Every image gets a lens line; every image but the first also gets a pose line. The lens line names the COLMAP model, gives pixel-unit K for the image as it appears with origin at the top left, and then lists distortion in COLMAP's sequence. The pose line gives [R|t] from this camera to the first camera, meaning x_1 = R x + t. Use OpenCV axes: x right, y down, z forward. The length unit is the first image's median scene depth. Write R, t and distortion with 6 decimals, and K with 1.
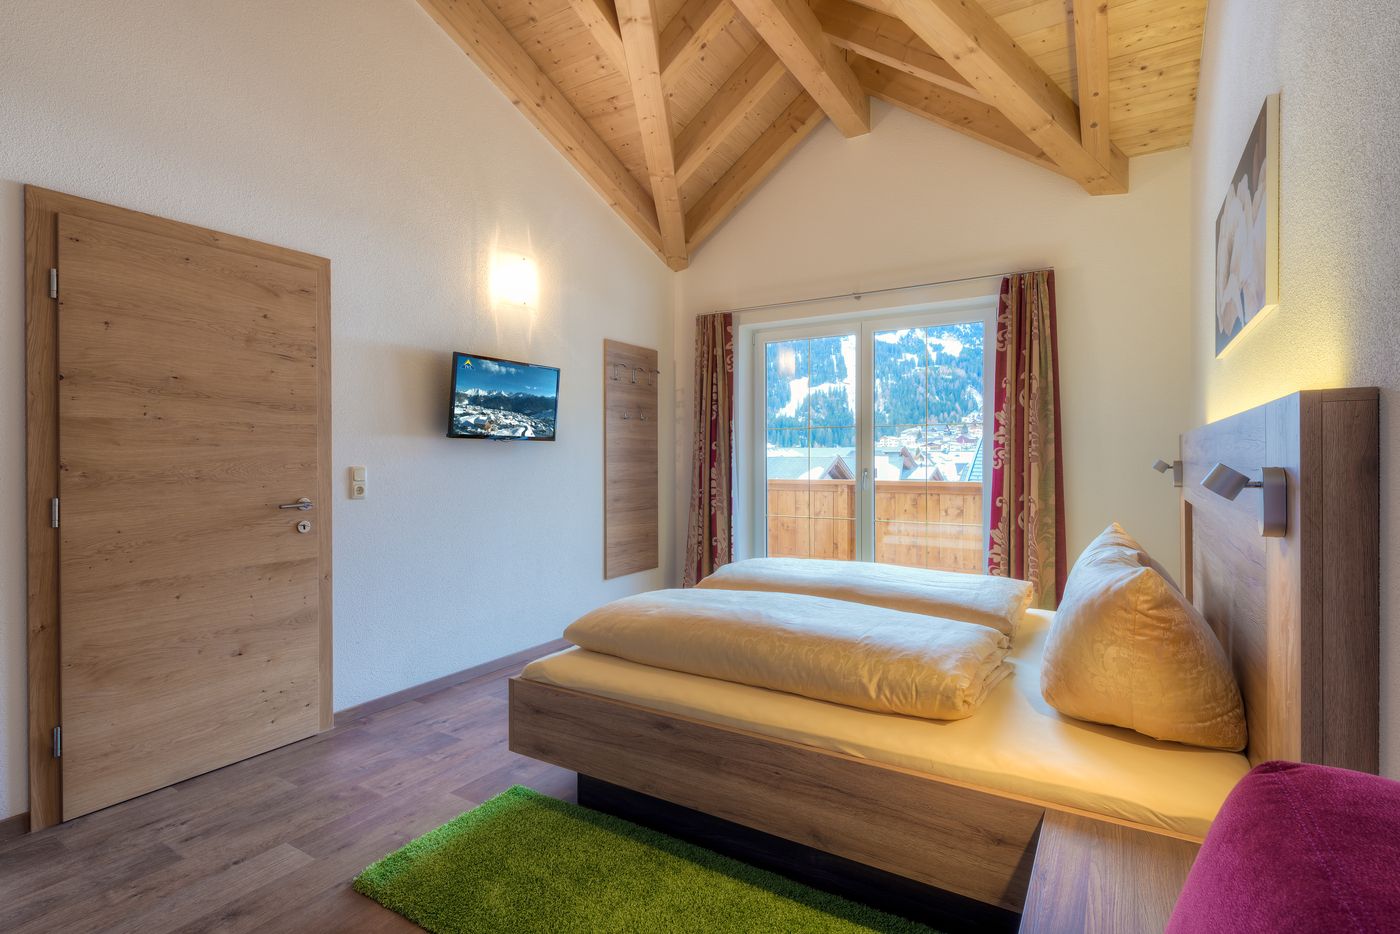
lens RADIAL K [[679.5, 0, 699.7], [0, 679.5, 457.1], [0, 0, 1]] dist [-0.002340, -0.001467]
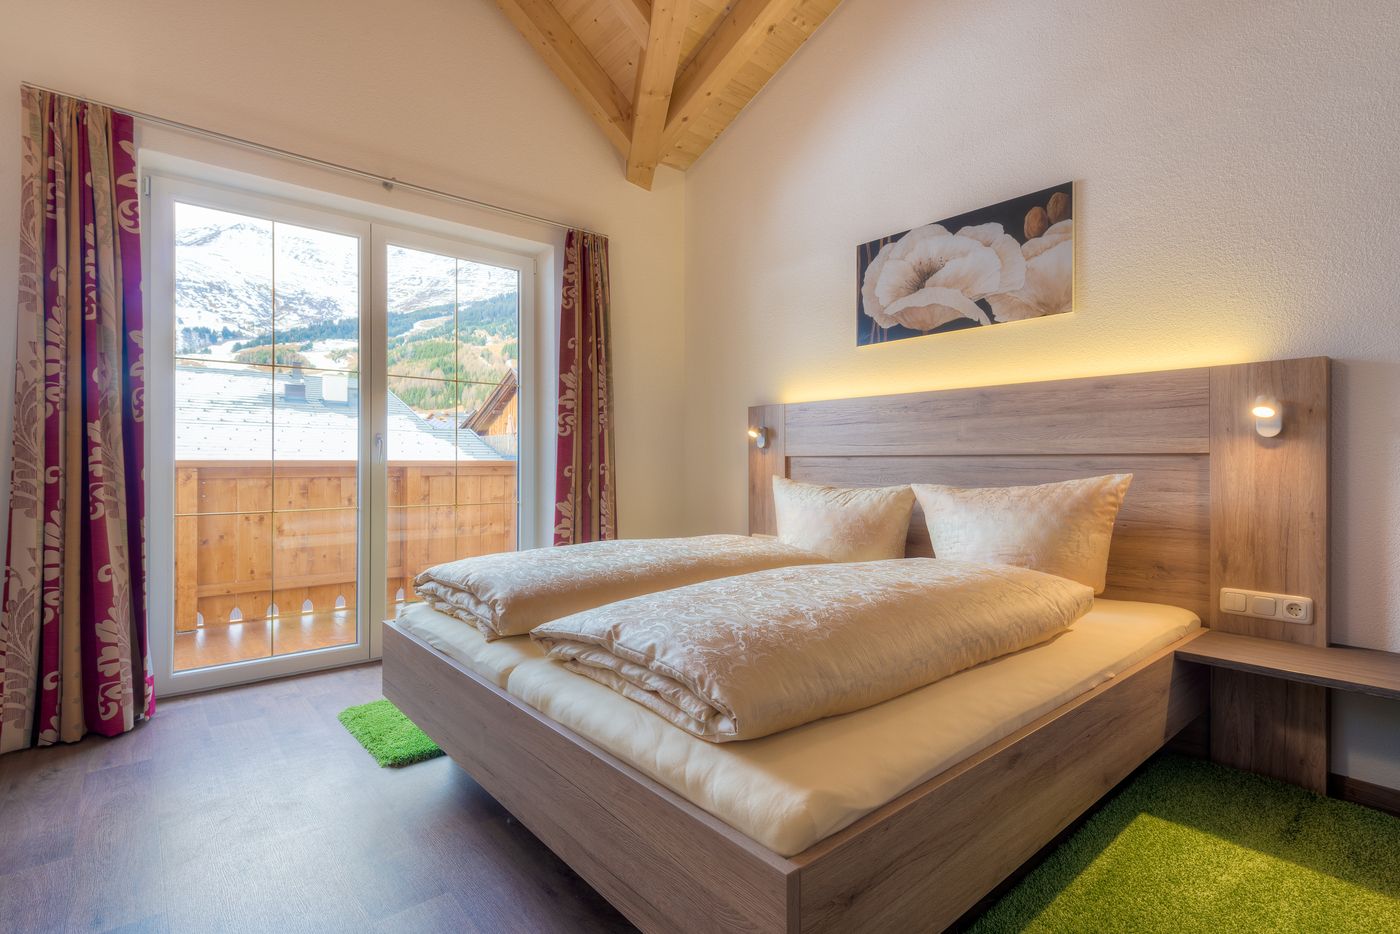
lens RADIAL K [[679.5, 0, 727.8], [0, 679.5, 457.6], [0, 0, 1]] dist [-0.002340, -0.001467]
pose [[0.282774, 0.007618, 0.959156, -0.308932], [-0.003610, 0.999970, -0.006878, 0.042717], [-0.959180, -0.001517, 0.282793, 0.435734]]
